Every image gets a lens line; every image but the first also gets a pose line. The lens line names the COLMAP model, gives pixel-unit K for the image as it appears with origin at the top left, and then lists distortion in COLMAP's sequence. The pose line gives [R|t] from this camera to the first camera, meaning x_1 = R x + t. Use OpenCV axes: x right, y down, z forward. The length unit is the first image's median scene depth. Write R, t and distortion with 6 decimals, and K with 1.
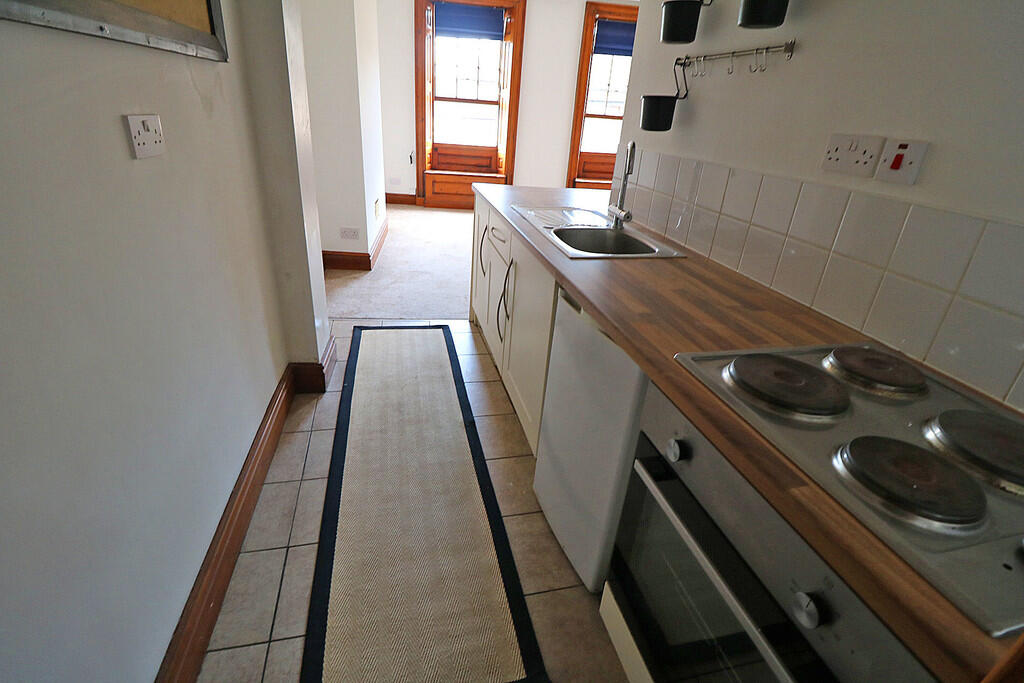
lens RADIAL K [[473.4, 0, 512.0], [0, 473.4, 341.5], [0, 0, 1]] dist [-0.017246, -0.000474]
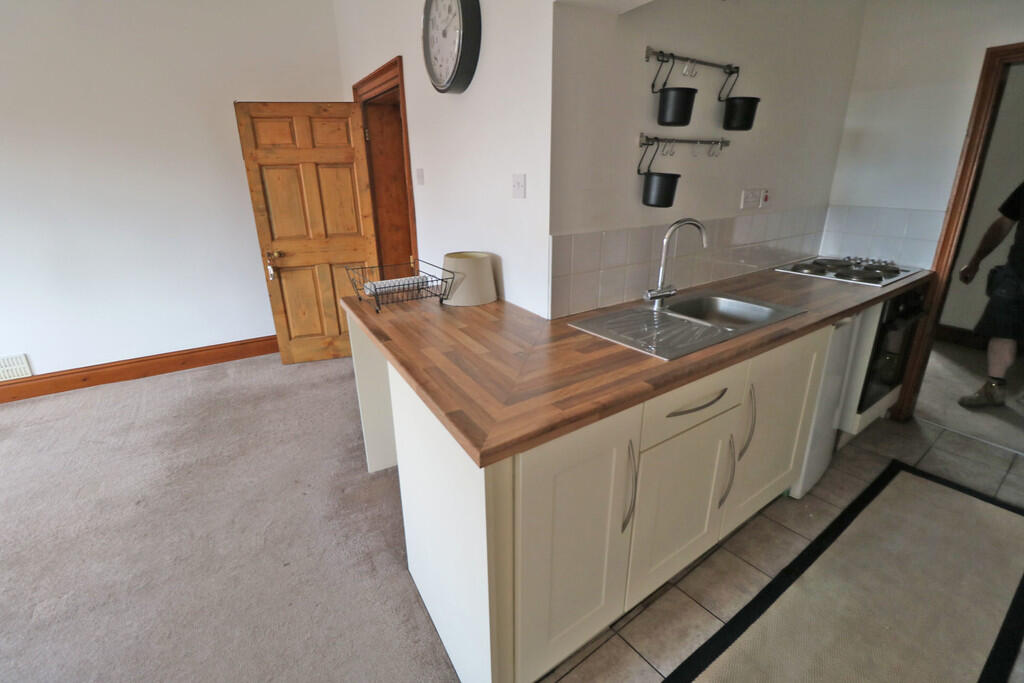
lens RADIAL K [[473.4, 0, 512.0], [0, 473.4, 341.5], [0, 0, 1]] dist [-0.017246, -0.000474]
pose [[-0.381727, -0.343888, 0.857919, -0.668378], [0.400492, 0.775004, 0.488850, -1.022142], [-0.833001, 0.530198, -0.158116, 1.928678]]
